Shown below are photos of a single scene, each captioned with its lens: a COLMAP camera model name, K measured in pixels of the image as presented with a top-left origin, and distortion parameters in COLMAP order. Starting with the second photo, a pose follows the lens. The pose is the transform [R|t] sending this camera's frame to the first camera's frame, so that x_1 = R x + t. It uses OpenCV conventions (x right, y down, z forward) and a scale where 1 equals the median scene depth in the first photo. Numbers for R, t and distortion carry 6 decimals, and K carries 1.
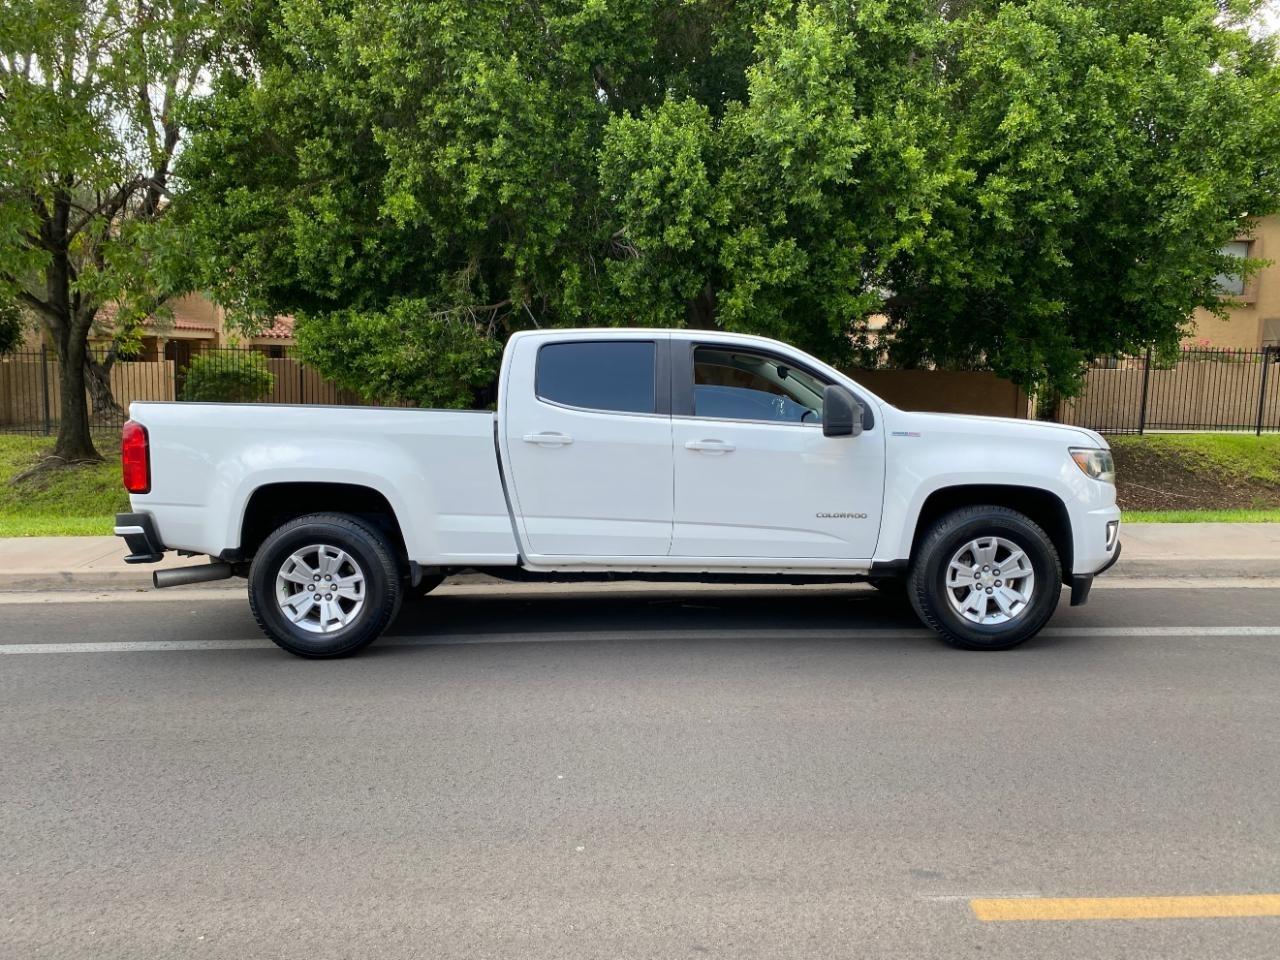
lens RADIAL K [[959.2, 0, 639.6], [0, 959.2, 484.6], [0, 0, 1]] dist [0.071739, -0.086679]
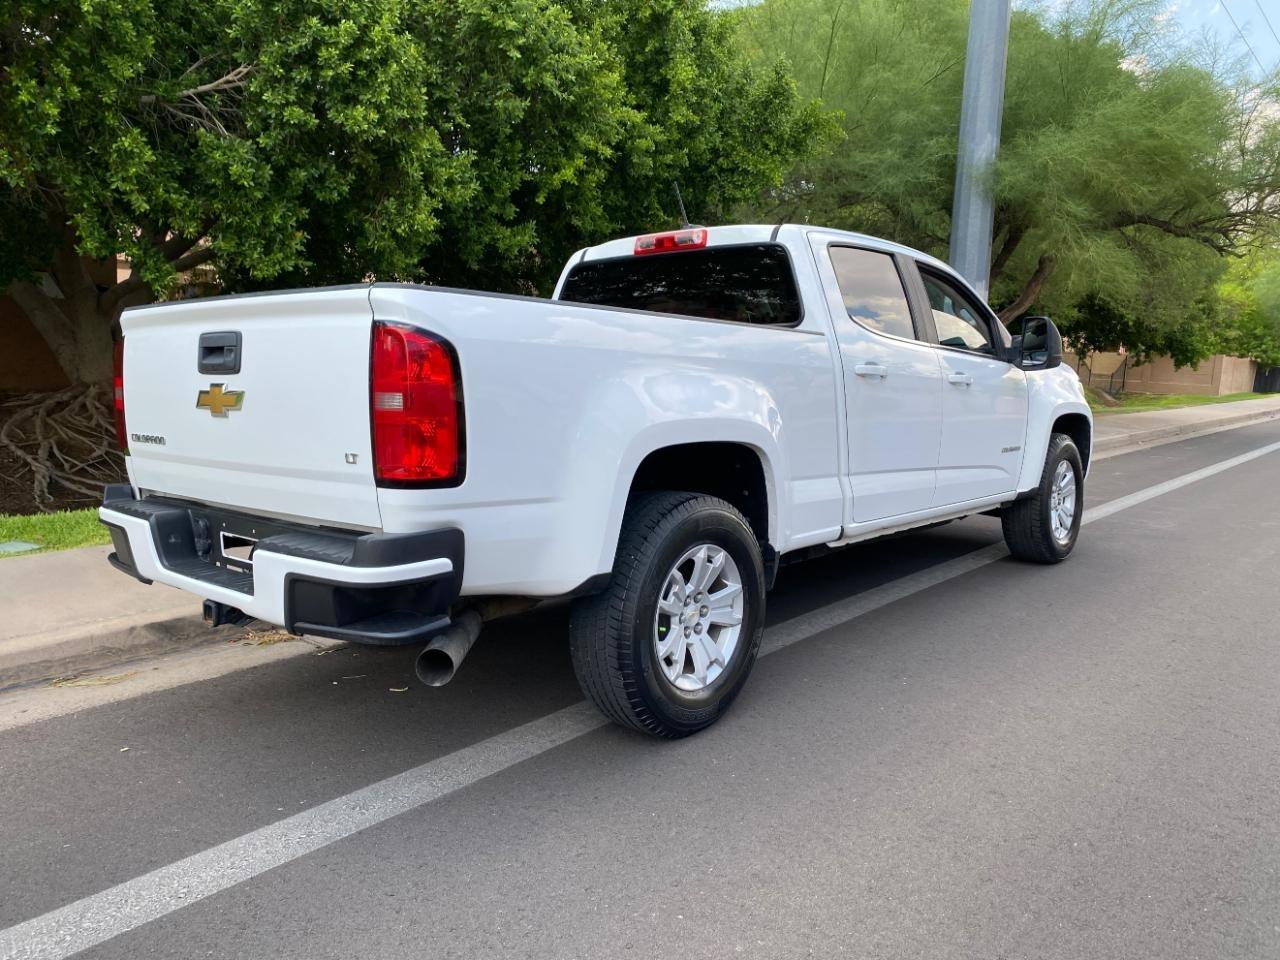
lens RADIAL K [[959.2, 0, 639.6], [0, 959.2, 484.6], [0, 0, 1]] dist [0.071739, -0.086679]
pose [[0.649873, -0.082505, 0.755552, -0.797933], [0.048842, 0.996569, 0.066813, -0.017450], [-0.758472, -0.006518, 0.651673, 0.631466]]
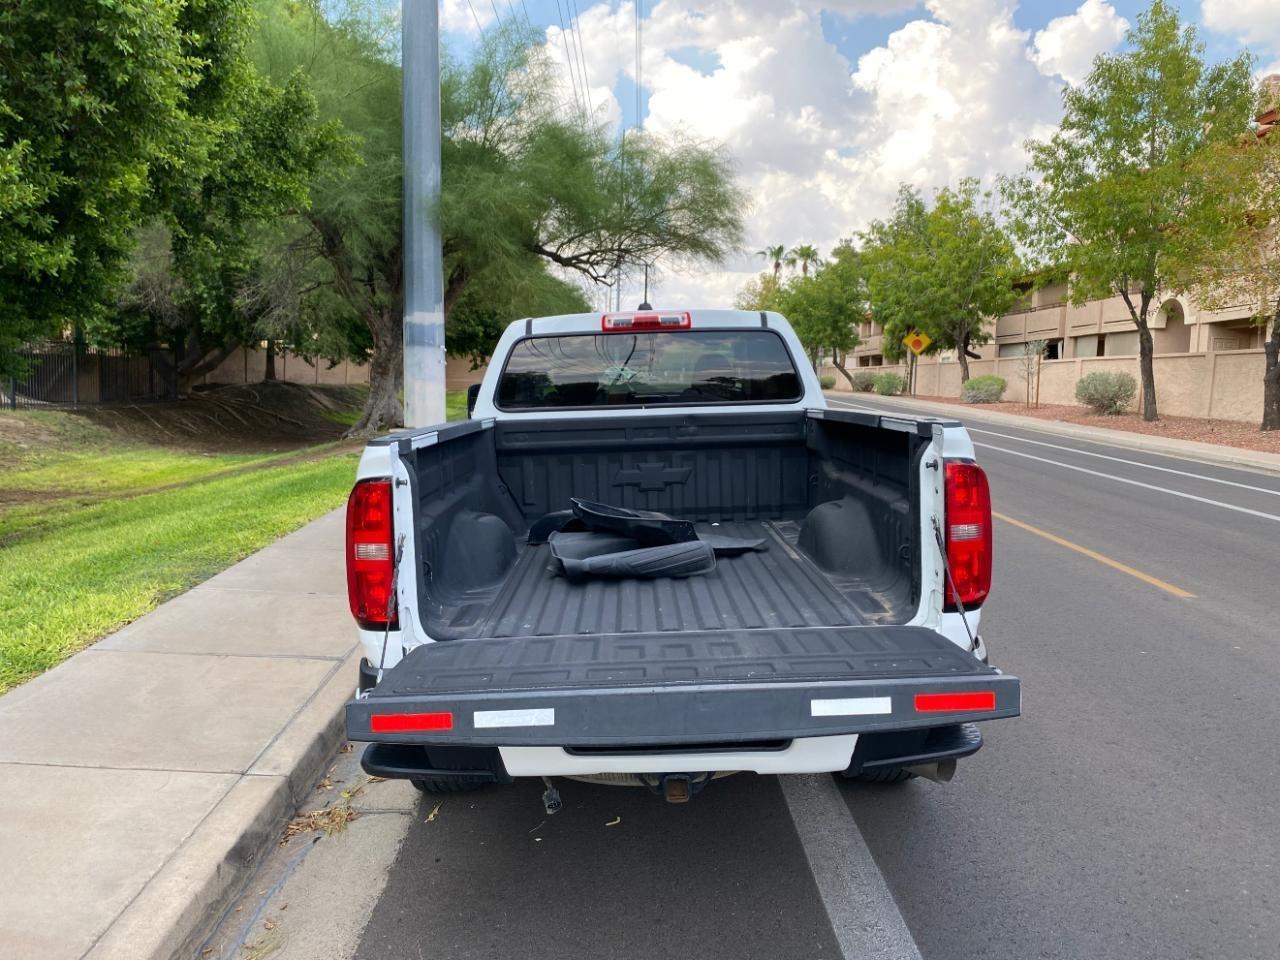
lens RADIAL K [[981.6, 0, 630.0], [0, 981.6, 475.2], [0, 0, 1]] dist [0.011338, -0.002686]
pose [[0.000637, -0.112609, 0.993639, -1.016472], [0.099271, 0.988738, 0.111990, -0.130953], [-0.995060, 0.098568, 0.011808, 1.167006]]
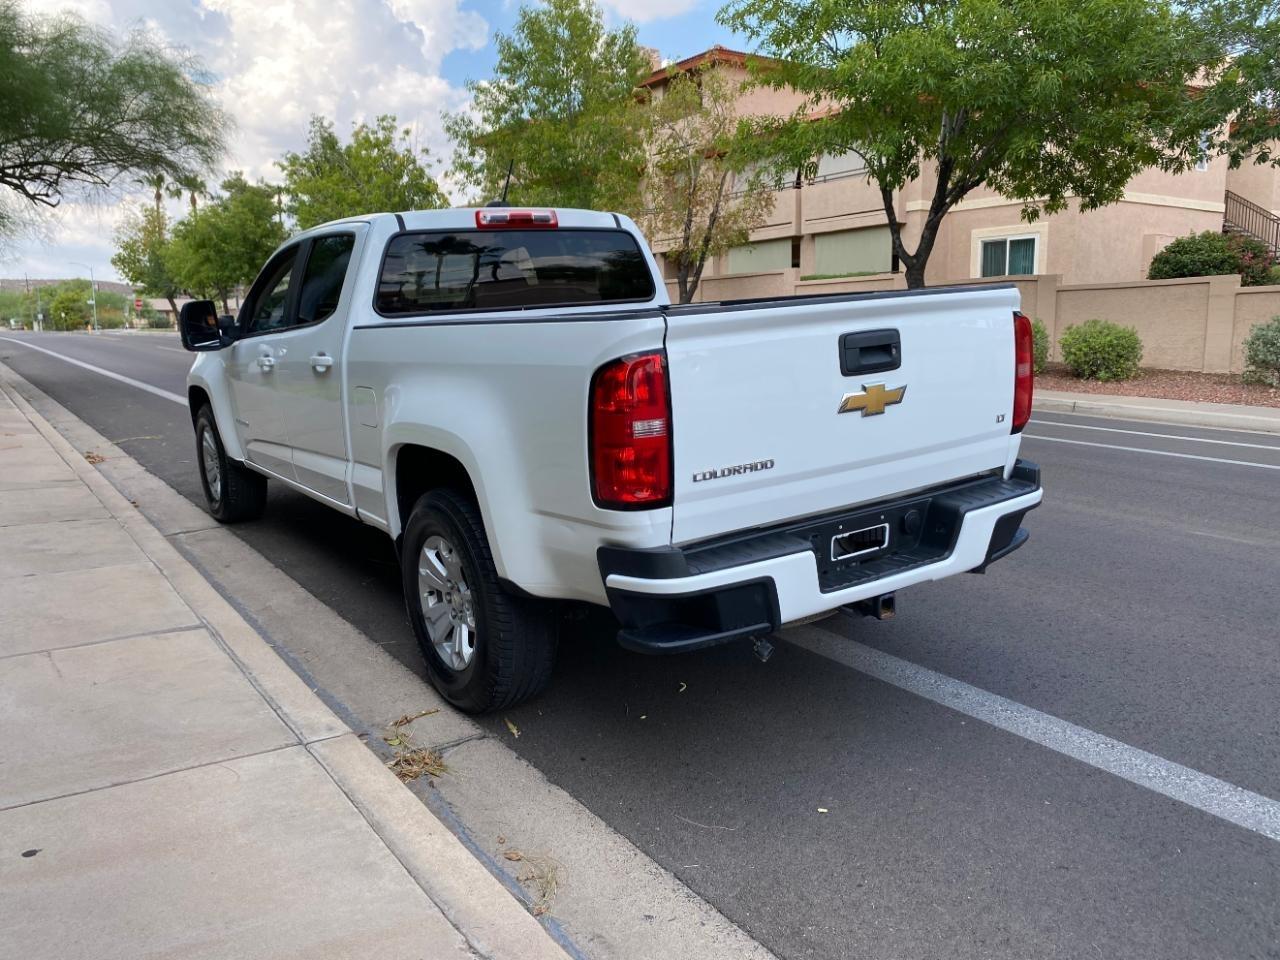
lens RADIAL K [[981.6, 0, 630.0], [0, 981.6, 475.2], [0, 0, 1]] dist [0.011338, -0.002686]
pose [[-0.559344, -0.134048, 0.818026, -0.917449], [0.106391, 0.967067, 0.231219, -0.138748], [-0.822080, 0.216362, -0.526661, 1.563691]]
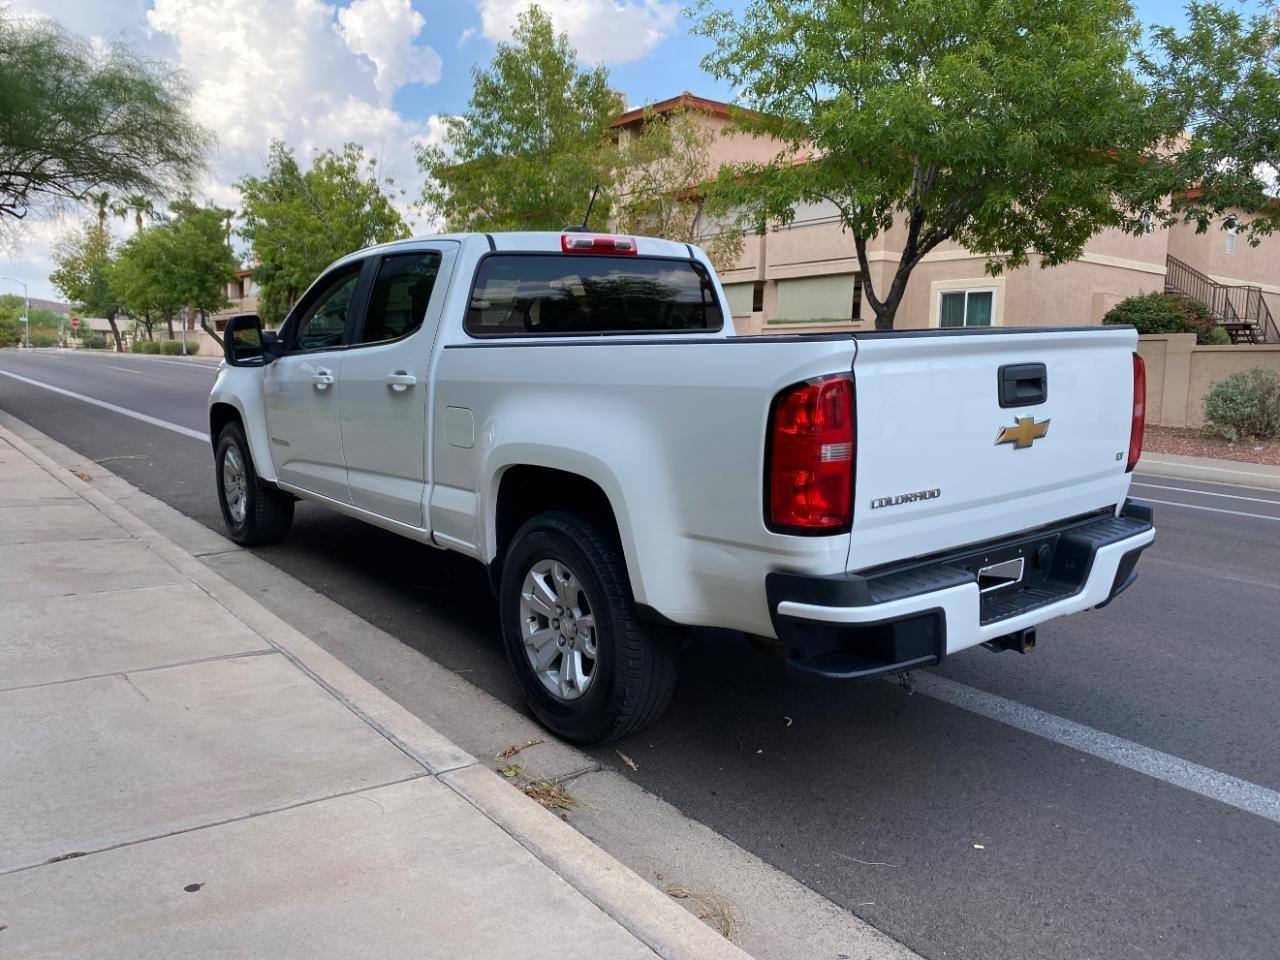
lens RADIAL K [[978.8, 0, 635.2], [0, 978.8, 480.0], [0, 0, 1]] dist [0.012632, -0.001981]
pose [[-0.607203, -0.122808, 0.784999, -0.841618], [0.066166, 0.976736, 0.203983, -0.138659], [-0.791787, 0.175799, -0.584951, 1.651069]]
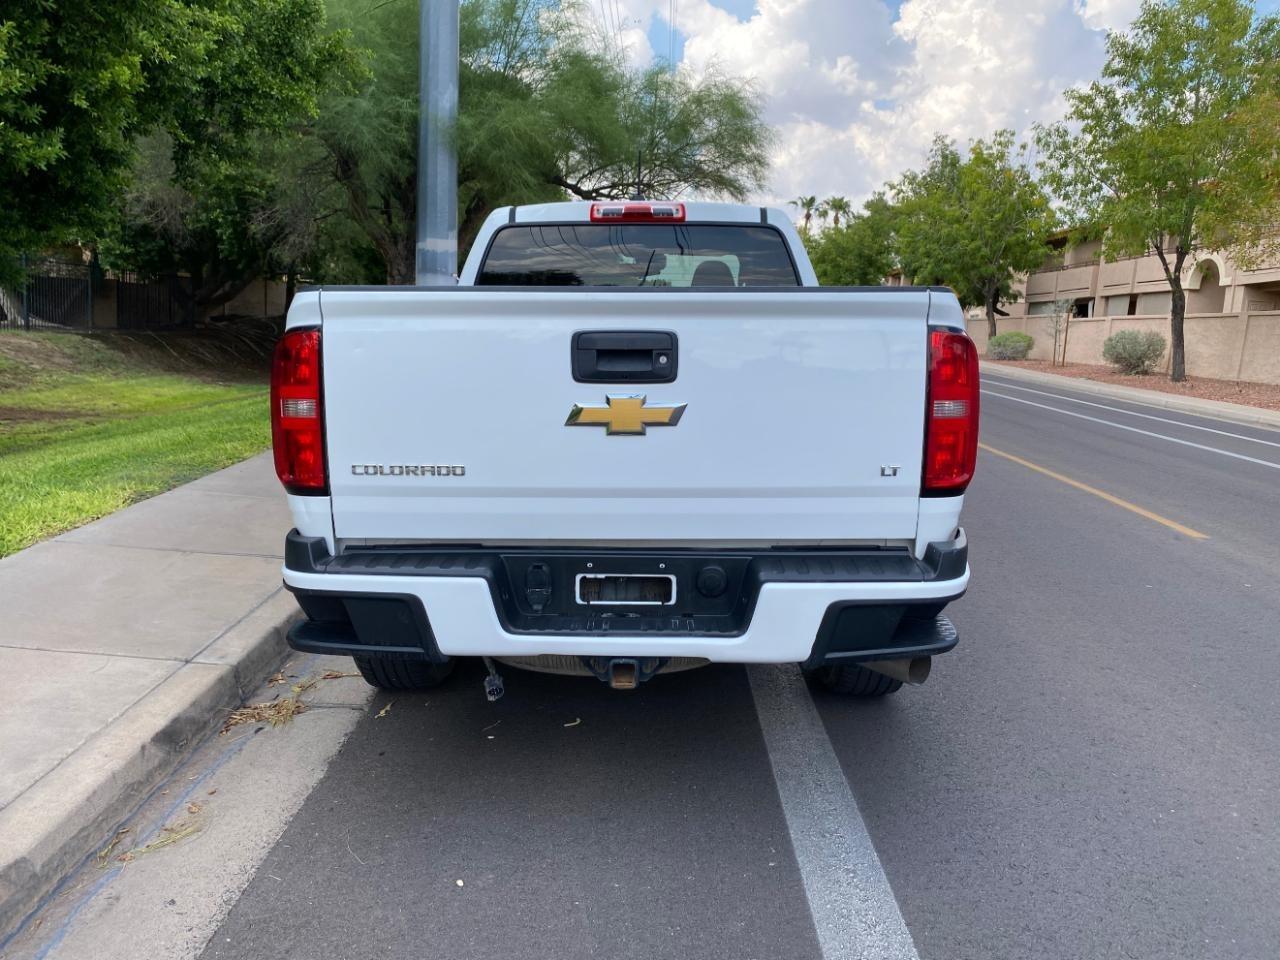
lens RADIAL K [[983.9, 0, 642.2], [0, 983.9, 468.8], [0, 0, 1]] dist [0.010871, -0.003076]
pose [[0.014486, -0.155245, 0.987770, -0.981319], [0.066122, 0.985860, 0.153976, -0.083006], [-0.997706, 0.063083, 0.024546, 1.139414]]
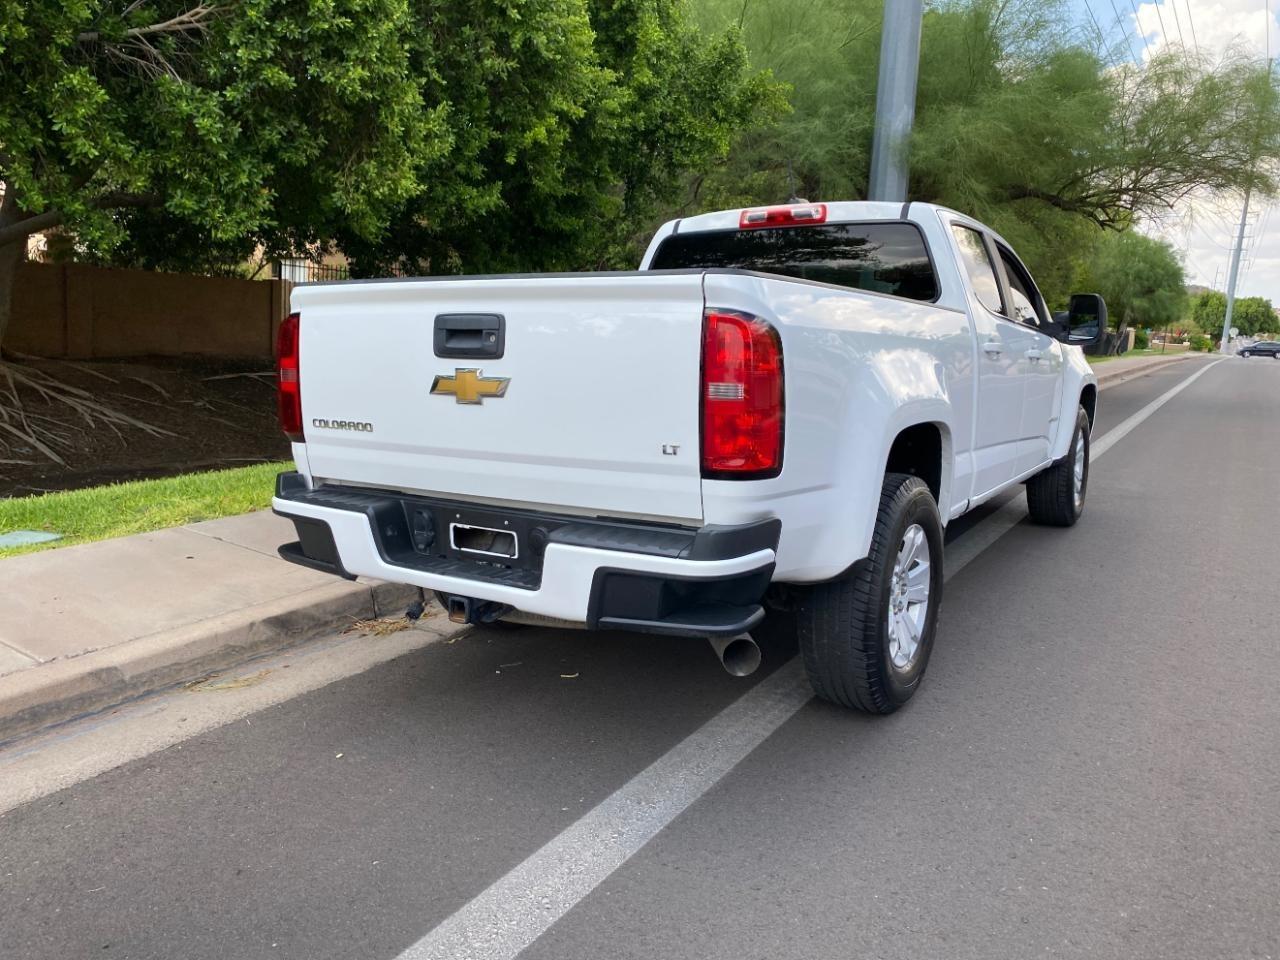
lens RADIAL K [[971.5, 0, 640.0], [0, 971.5, 480.0], [0, 0, 1]] dist [0.008416, 0.002584]
pose [[0.531016, -0.119546, 0.838886, -0.924659], [0.052216, 0.992733, 0.108418, -0.041103], [-0.845751, -0.013769, 0.533400, 0.809000]]
